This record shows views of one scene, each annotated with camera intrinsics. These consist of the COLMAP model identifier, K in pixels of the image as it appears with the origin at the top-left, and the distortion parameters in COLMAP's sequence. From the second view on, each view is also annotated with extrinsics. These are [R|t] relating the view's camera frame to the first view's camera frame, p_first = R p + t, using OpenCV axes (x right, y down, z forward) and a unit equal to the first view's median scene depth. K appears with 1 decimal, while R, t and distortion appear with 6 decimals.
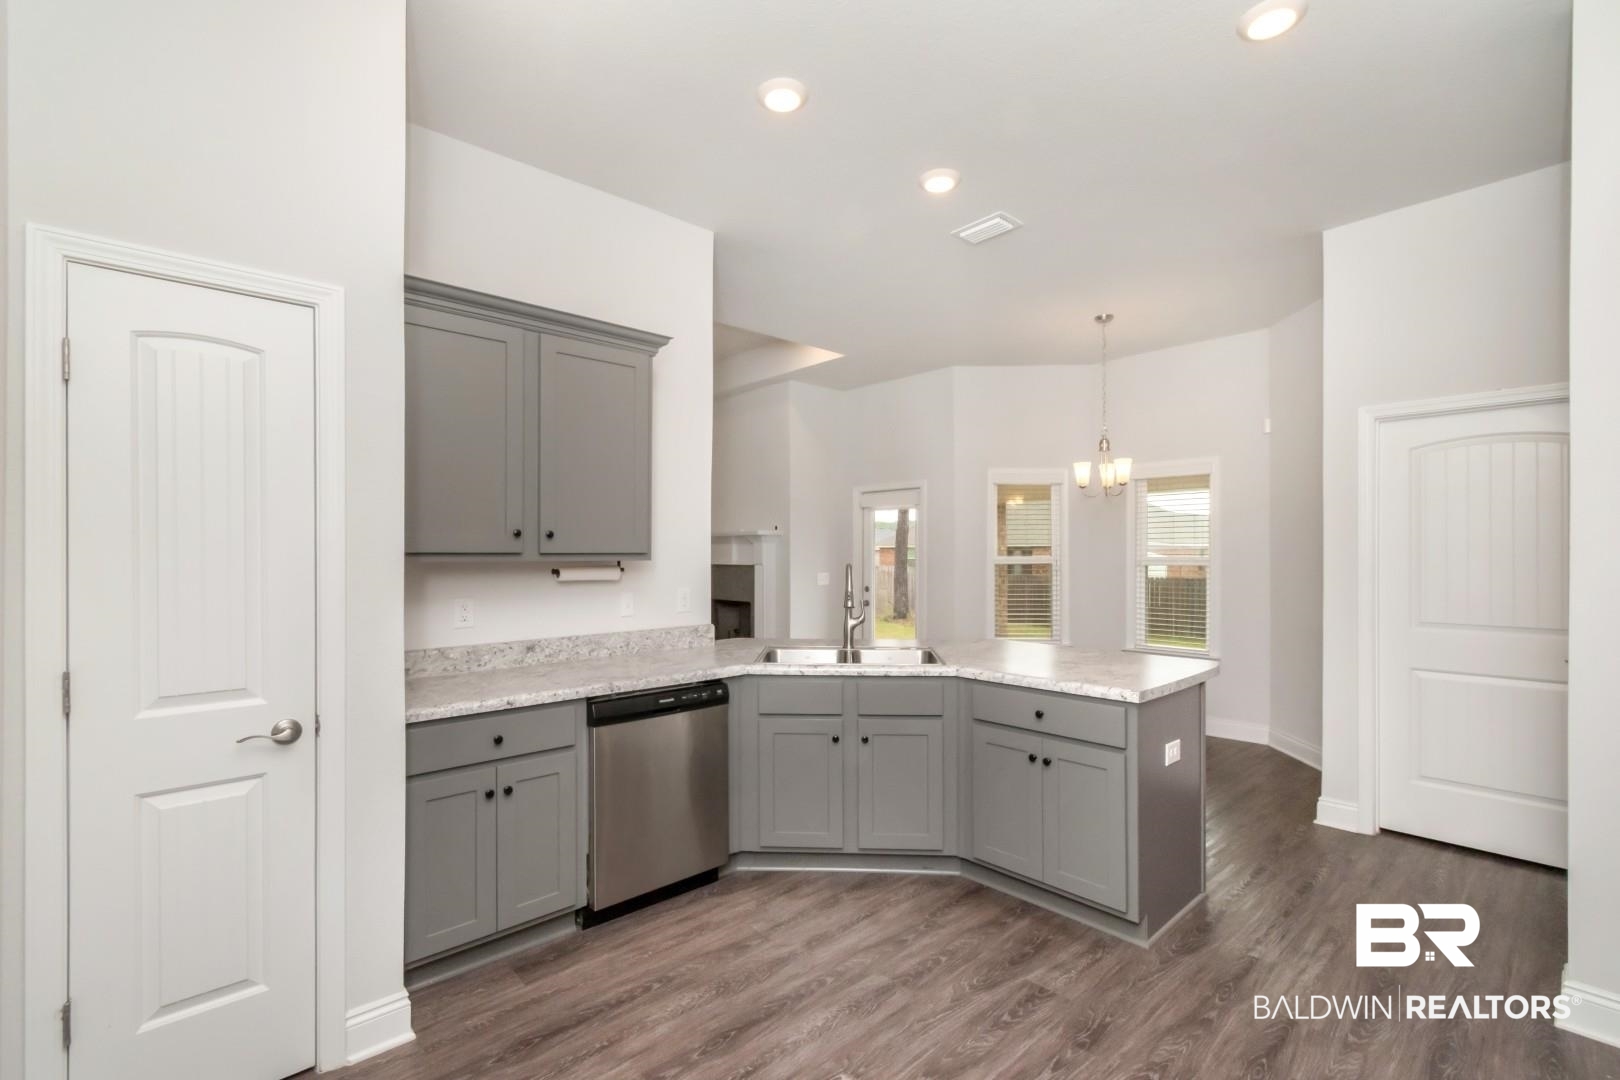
lens RADIAL K [[724.6, 0, 801.4], [0, 724.6, 545.2], [0, 0, 1]] dist [-0.003474, 0.000234]
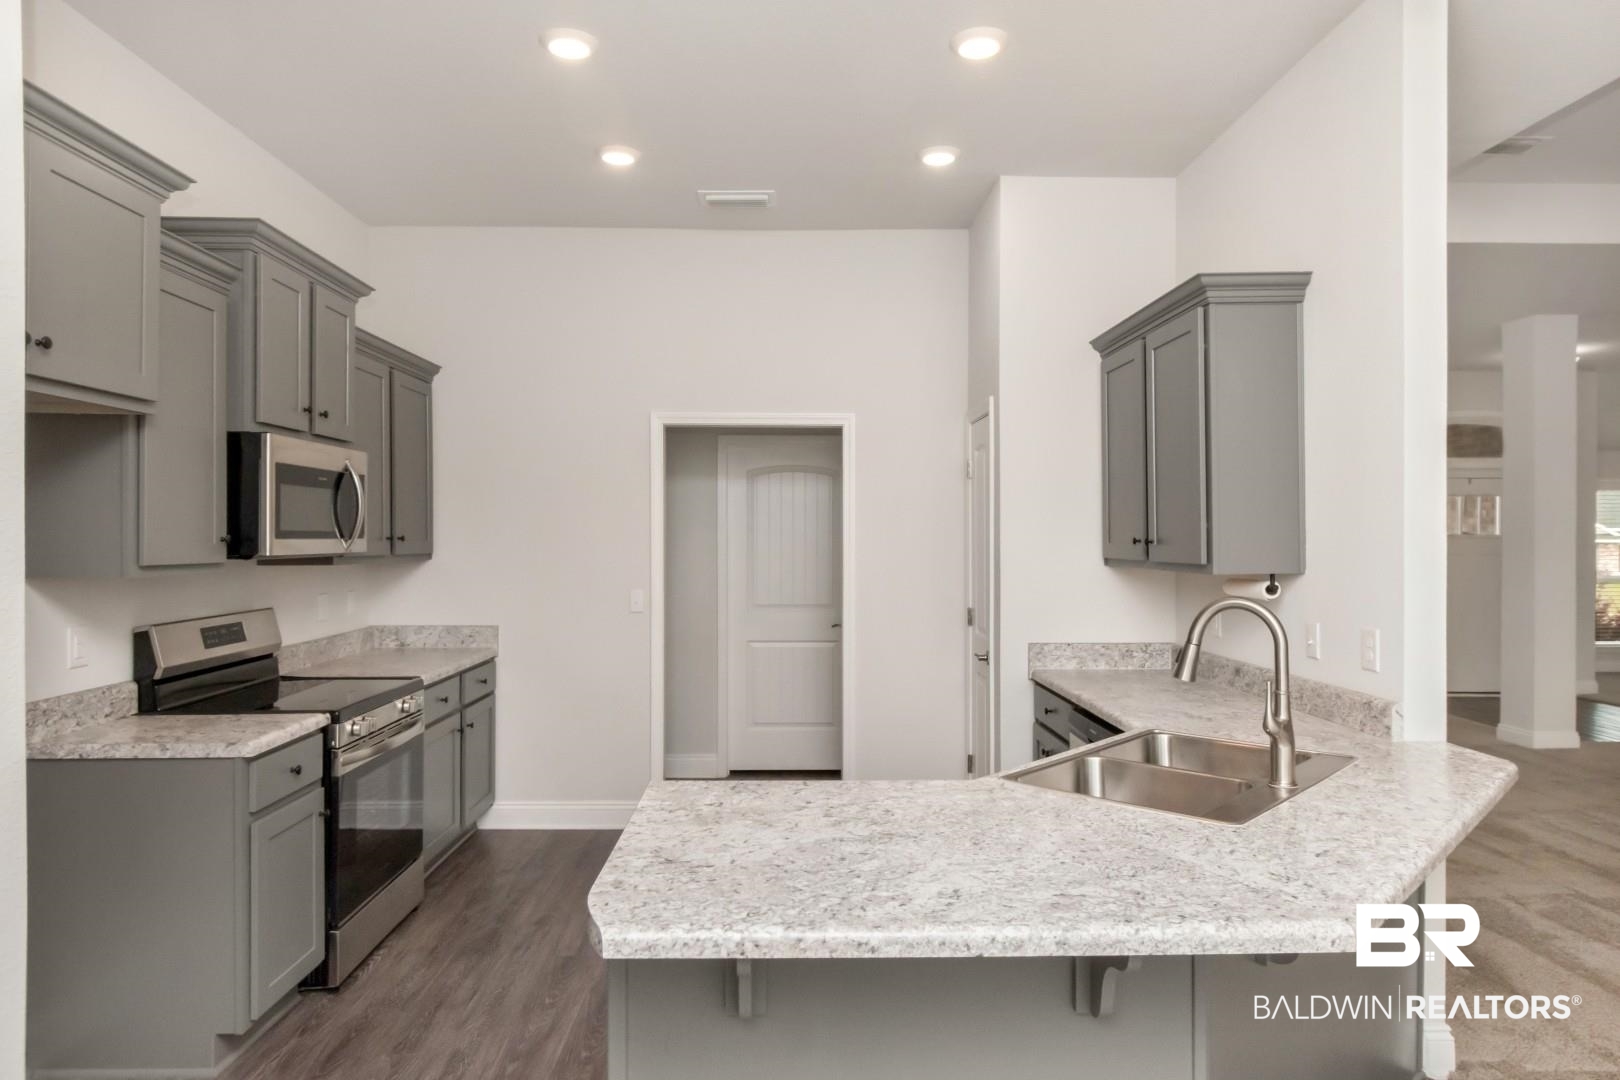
lens RADIAL K [[988.8, 0, 803.8], [0, 988.8, 535.9], [0, 0, 1]] dist [0.003081, -0.003880]
pose [[-0.657213, 0.001545, -0.753703, 0.894853], [0.007297, 0.999964, -0.004313, -0.019748], [0.753669, -0.008334, -0.657201, 1.434114]]
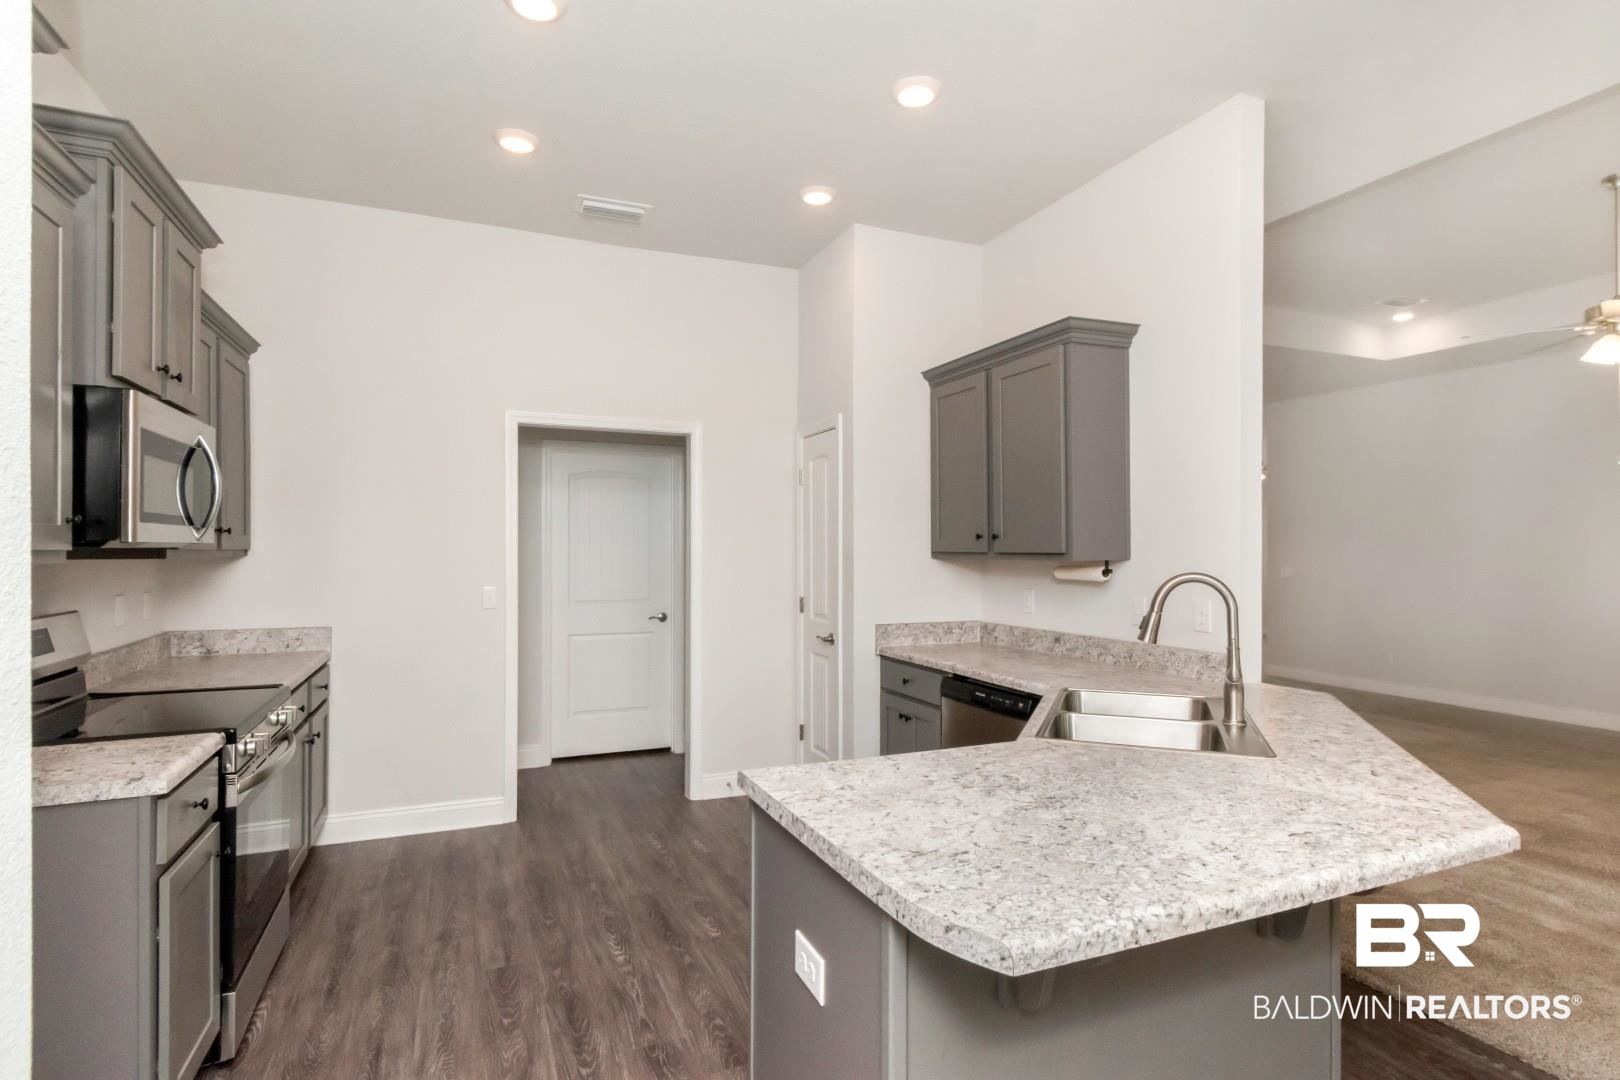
lens RADIAL K [[814.3, 0, 809.3], [0, 814.3, 546.8], [0, 0, 1]] dist [0.003801, -0.001974]
pose [[-0.327514, -0.000288, -0.944846, 0.946588], [0.006440, 0.999976, -0.002537, 0.002465], [0.944824, -0.006916, -0.327505, 1.083064]]
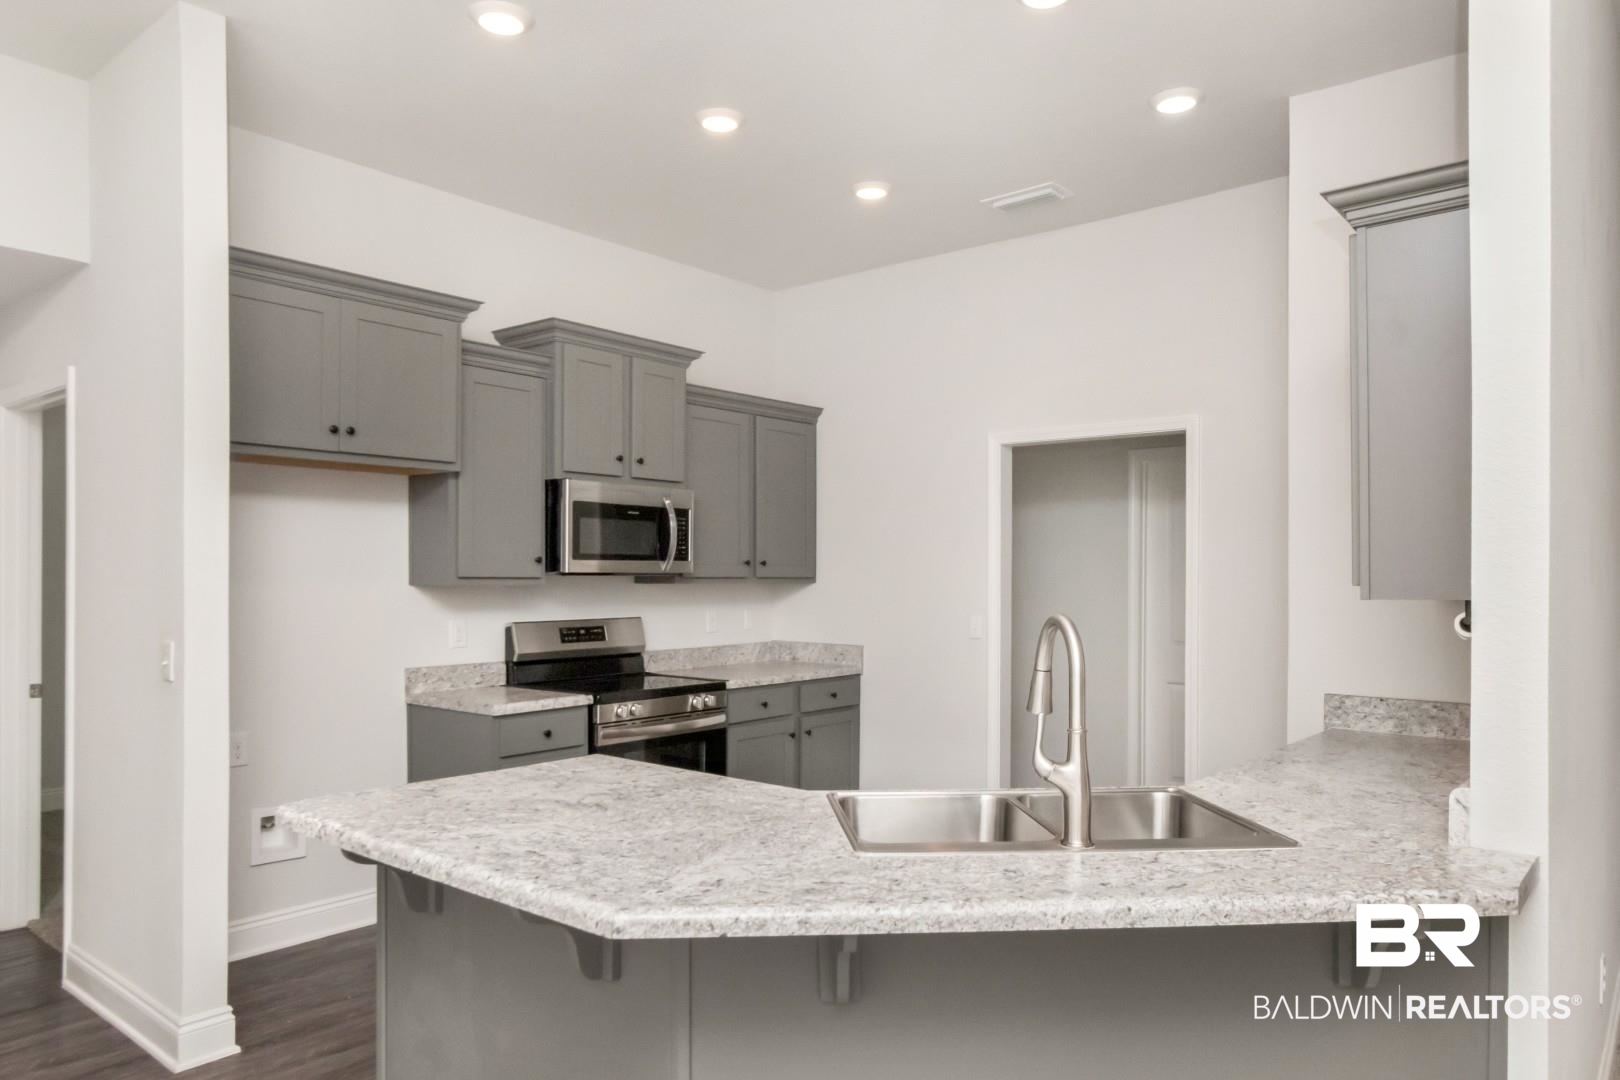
lens RADIAL K [[1072.3, 0, 803.9], [0, 1072.3, 580.8], [0, 0, 1]] dist [0.007911, 0.001277]
pose [[-0.991198, 0.000194, -0.132389, 0.335120], [0.000490, 0.999997, -0.002201, 0.008064], [0.132388, -0.002247, -0.991195, 1.850790]]
